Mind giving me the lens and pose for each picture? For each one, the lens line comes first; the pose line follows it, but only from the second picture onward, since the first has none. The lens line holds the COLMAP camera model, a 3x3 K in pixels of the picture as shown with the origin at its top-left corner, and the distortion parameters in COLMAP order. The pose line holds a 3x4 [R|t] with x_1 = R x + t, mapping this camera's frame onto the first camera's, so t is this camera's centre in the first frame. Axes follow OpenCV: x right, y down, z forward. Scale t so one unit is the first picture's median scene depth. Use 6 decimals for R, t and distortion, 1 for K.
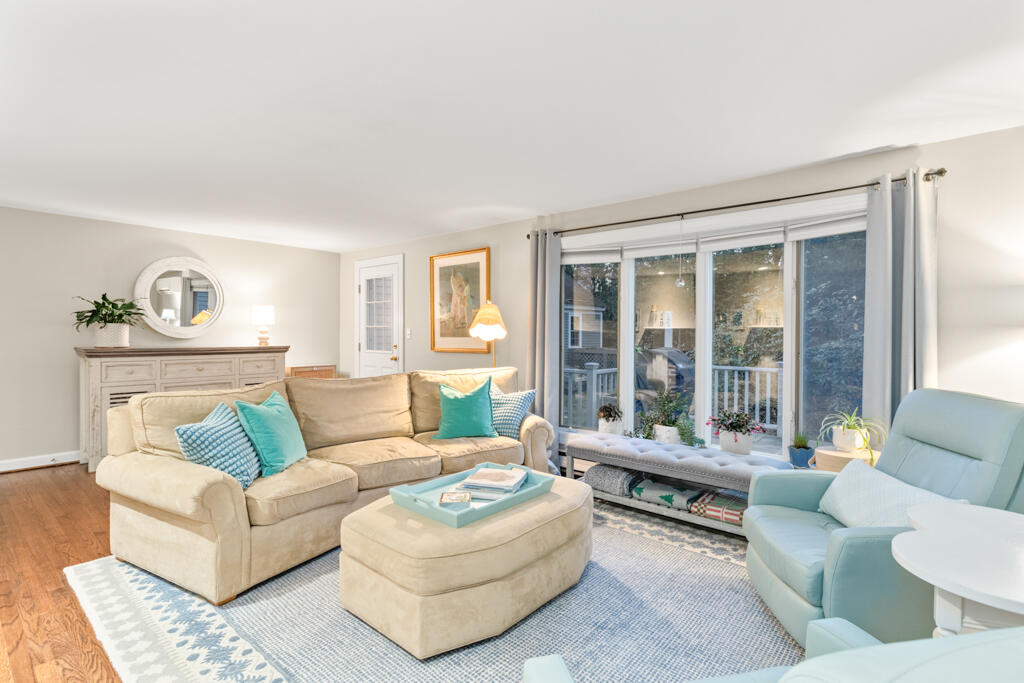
lens RADIAL K [[492.6, 0, 512.2], [0, 492.6, 336.8], [0, 0, 1]] dist [0.005214, -0.000663]
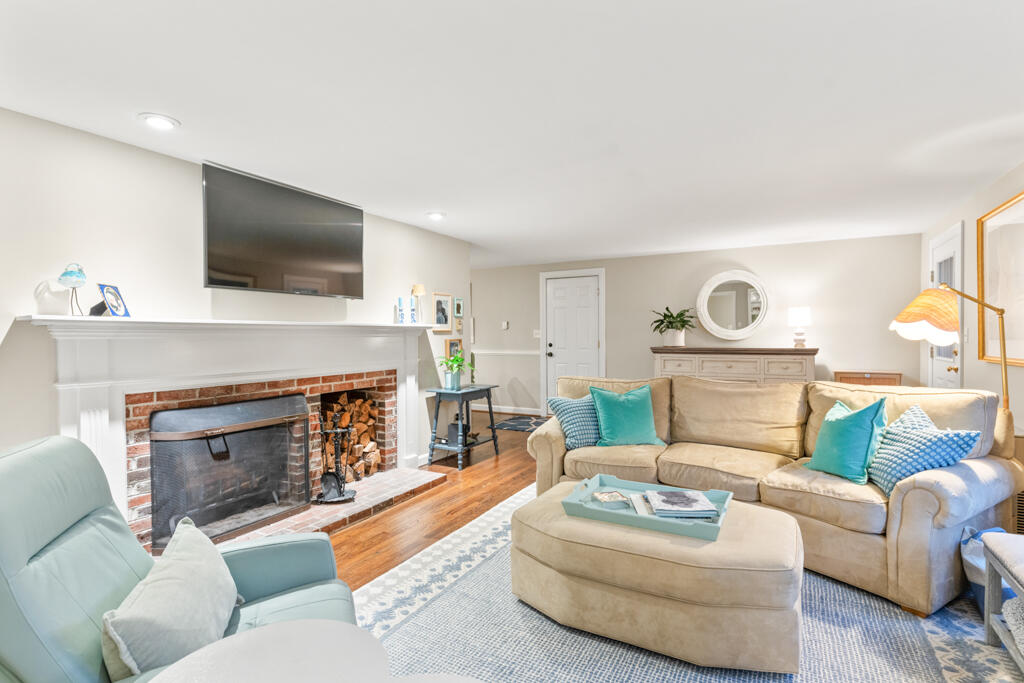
lens RADIAL K [[492.6, 0, 521.2], [0, 492.6, 335.8], [0, 0, 1]] dist [0.005214, -0.000663]
pose [[0.219572, -0.003840, -0.975589, 0.508671], [0.000308, 0.999992, -0.003866, -0.002860], [0.975596, 0.000548, 0.219572, 0.356416]]
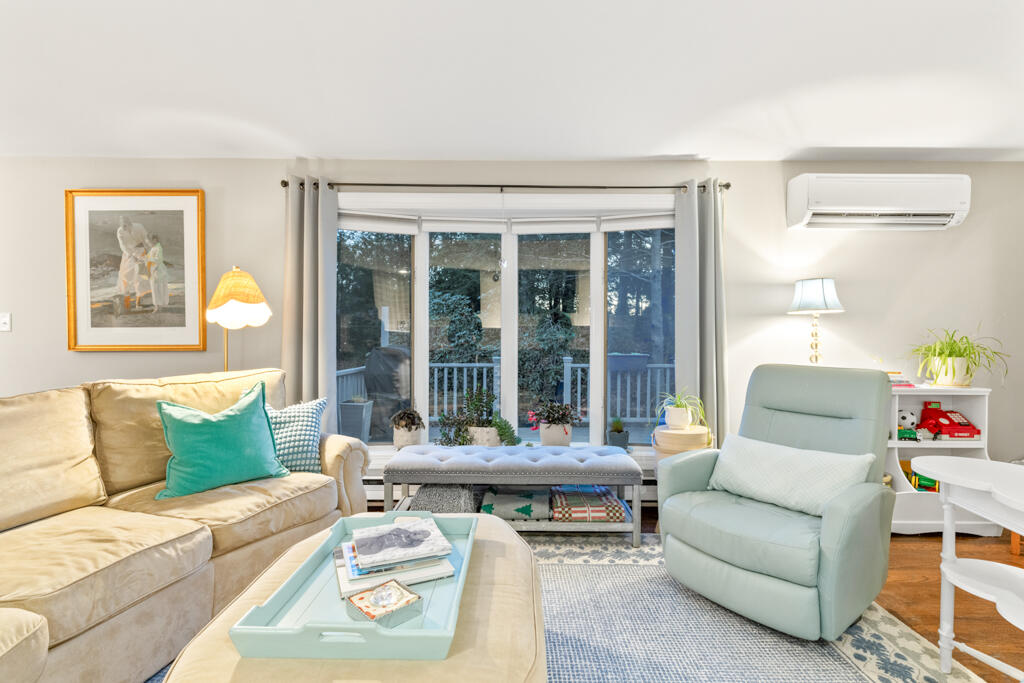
lens RADIAL K [[492.6, 0, 510.7], [0, 492.6, 339.8], [0, 0, 1]] dist [0.005214, -0.000663]
pose [[0.759322, -0.002085, 0.650712, -0.214764], [0.004785, 0.999986, -0.002380, 0.028180], [-0.650698, 0.004921, 0.759321, 0.301007]]
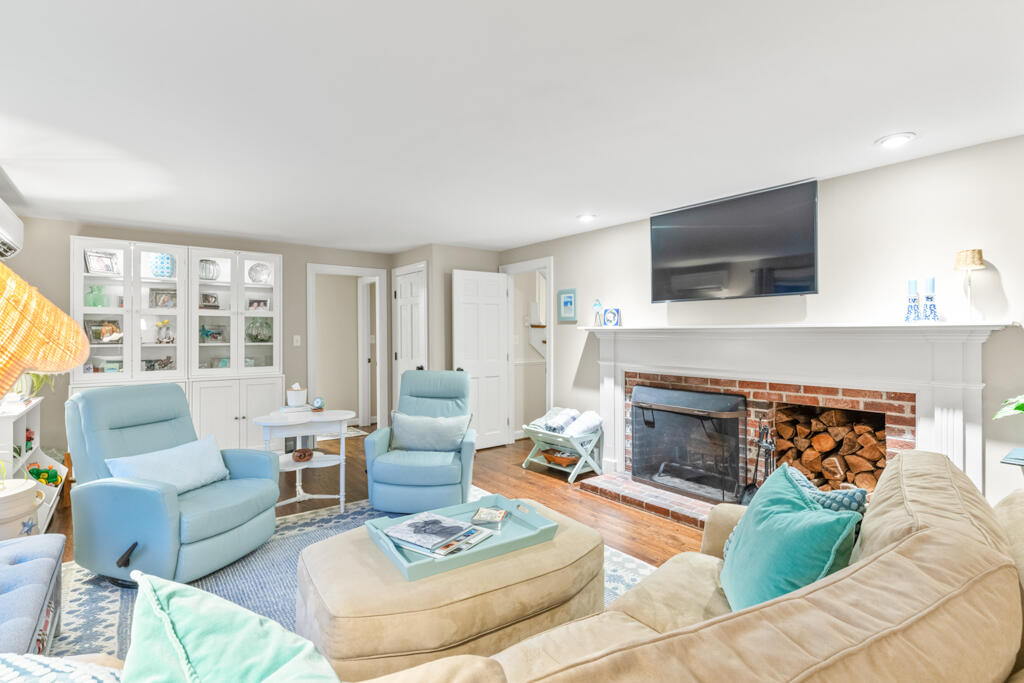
lens RADIAL K [[492.6, 0, 513.9], [0, 492.6, 338.0], [0, 0, 1]] dist [0.005214, -0.000663]
pose [[-0.982945, -0.005336, 0.183824, -0.230380], [-0.001845, 0.999815, 0.019157, -0.023757], [-0.183892, 0.018491, -0.982772, 1.145153]]
